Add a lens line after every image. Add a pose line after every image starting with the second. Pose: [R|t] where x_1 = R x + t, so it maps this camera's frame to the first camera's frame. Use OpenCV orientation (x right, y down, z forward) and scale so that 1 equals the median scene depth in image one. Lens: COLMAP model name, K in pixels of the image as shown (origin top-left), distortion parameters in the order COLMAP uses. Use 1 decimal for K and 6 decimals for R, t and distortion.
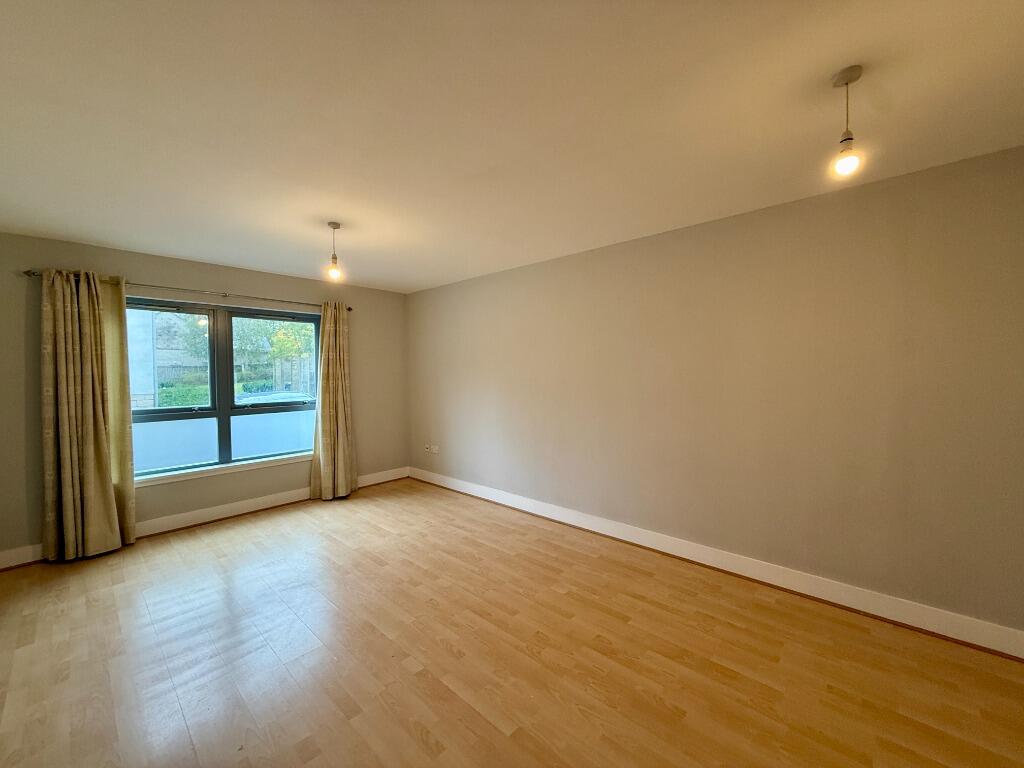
lens RADIAL K [[409.5, 0, 519.6], [0, 409.5, 382.4], [0, 0, 1]] dist [0.001689, 0.000915]
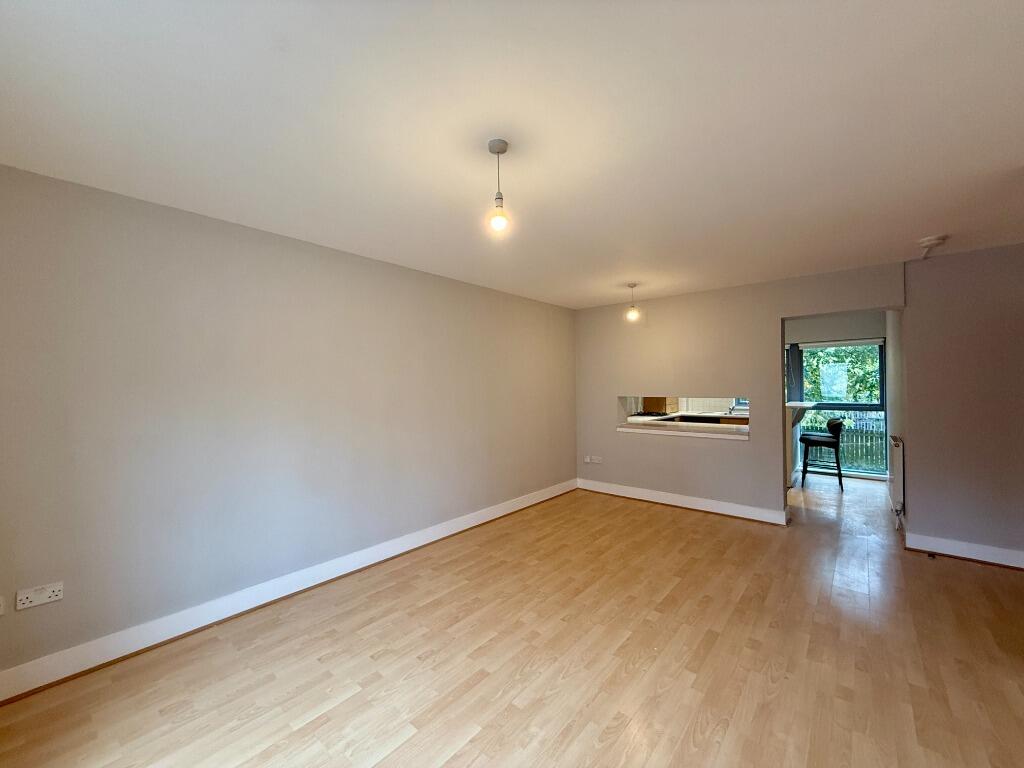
lens RADIAL K [[409.5, 0, 515.8], [0, 409.5, 382.7], [0, 0, 1]] dist [0.001689, 0.000915]
pose [[-0.035706, 0.018229, 0.999196, -0.617757], [0.037396, 0.999158, -0.016892, -0.004522], [-0.998662, 0.036763, -0.036358, 0.591920]]
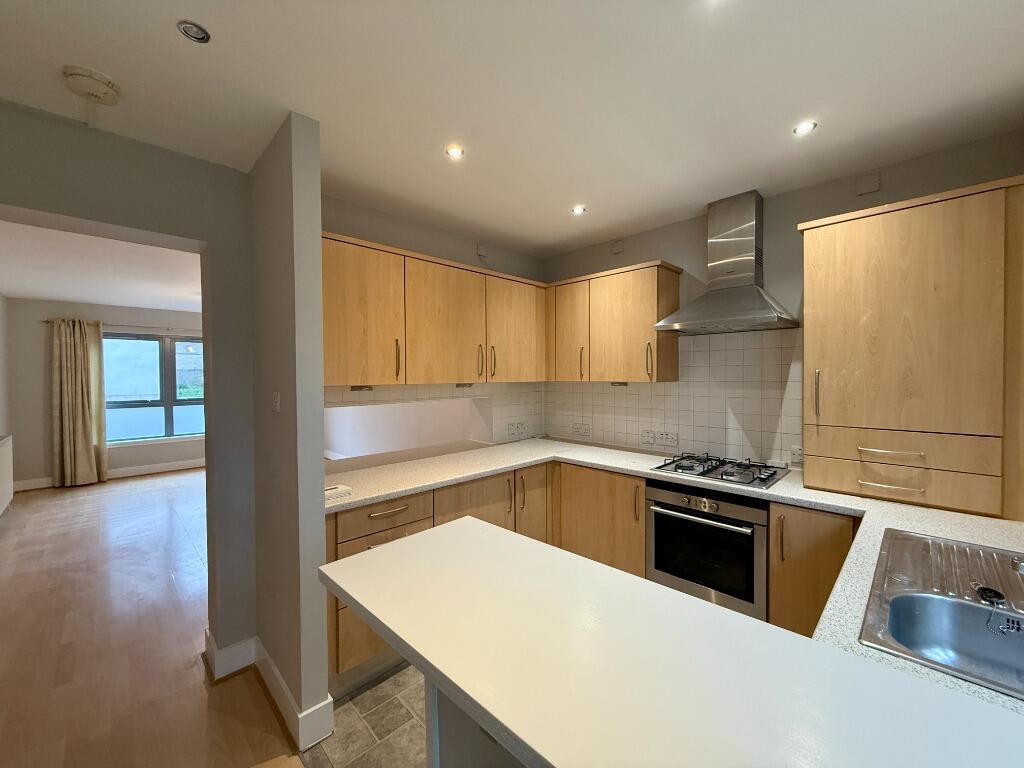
lens RADIAL K [[409.5, 0, 508.6], [0, 409.5, 382.1], [0, 0, 1]] dist [0.001689, 0.000915]
pose [[0.999711, 0.012684, -0.020401, 0.796527], [-0.012671, 0.999919, 0.000767, -0.033549], [0.020409, -0.000509, 0.999792, -0.695158]]
